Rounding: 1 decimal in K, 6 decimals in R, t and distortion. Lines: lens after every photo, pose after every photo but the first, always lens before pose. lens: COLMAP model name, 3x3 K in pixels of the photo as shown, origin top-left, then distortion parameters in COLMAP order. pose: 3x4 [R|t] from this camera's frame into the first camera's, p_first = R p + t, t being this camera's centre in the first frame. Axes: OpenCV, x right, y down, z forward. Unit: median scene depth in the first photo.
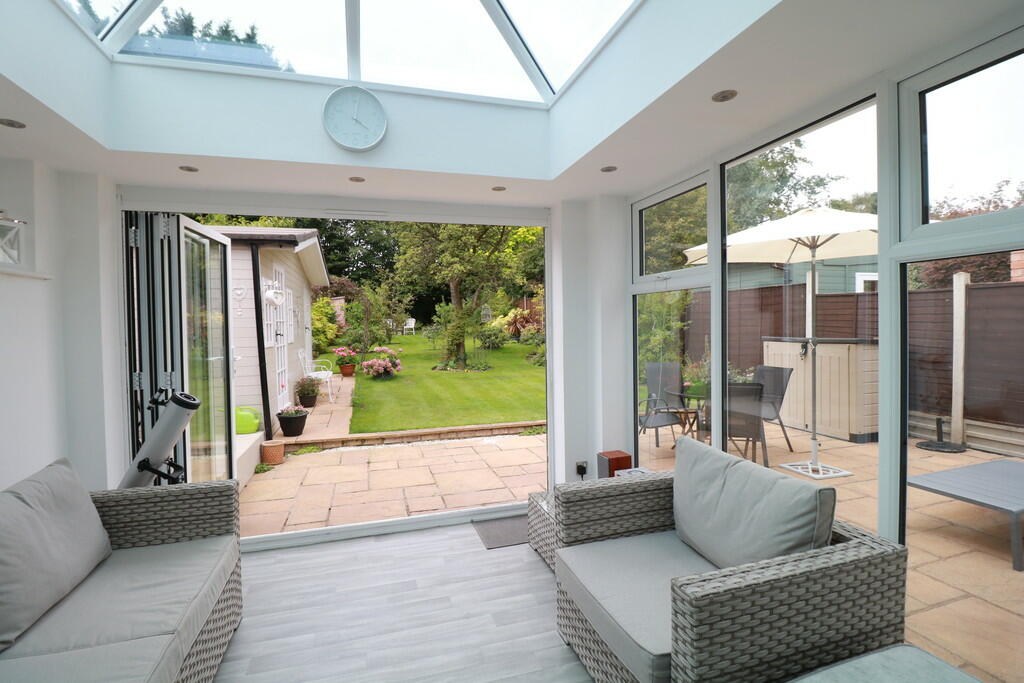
lens RADIAL K [[469.8, 0, 496.3], [0, 469.8, 335.0], [0, 0, 1]] dist [-0.002653, -0.000588]
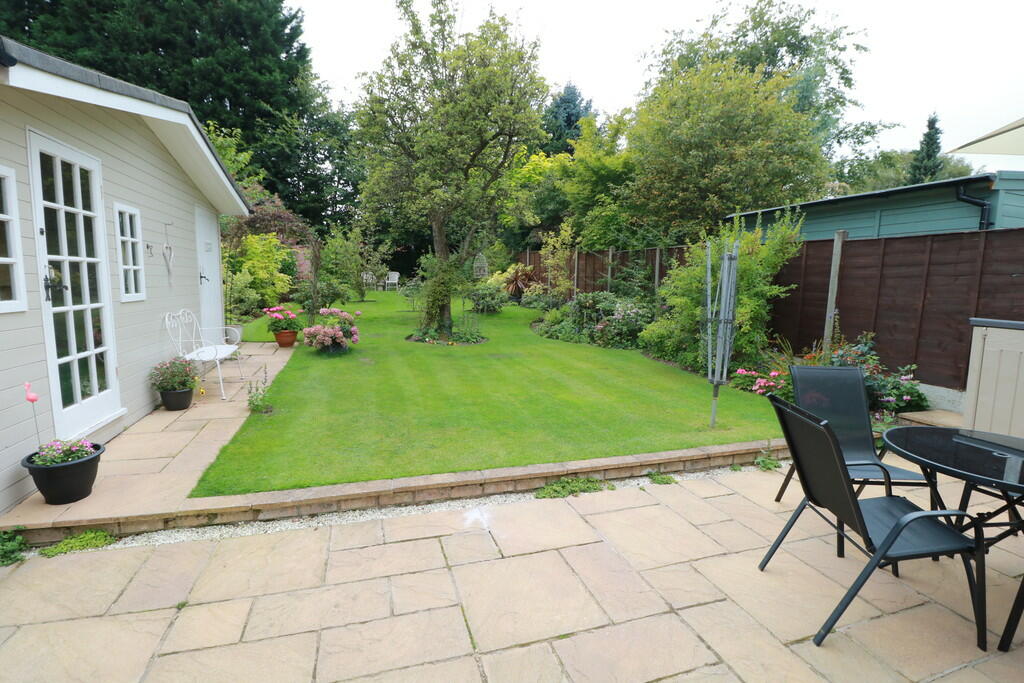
lens RADIAL K [[469.8, 0, 496.3], [0, 469.8, 335.0], [0, 0, 1]] dist [-0.002653, -0.000588]
pose [[0.999364, 0.032241, 0.015251, -0.004167], [-0.033468, 0.995510, 0.088546, -0.004327], [-0.012328, -0.089000, 0.995955, 0.254957]]
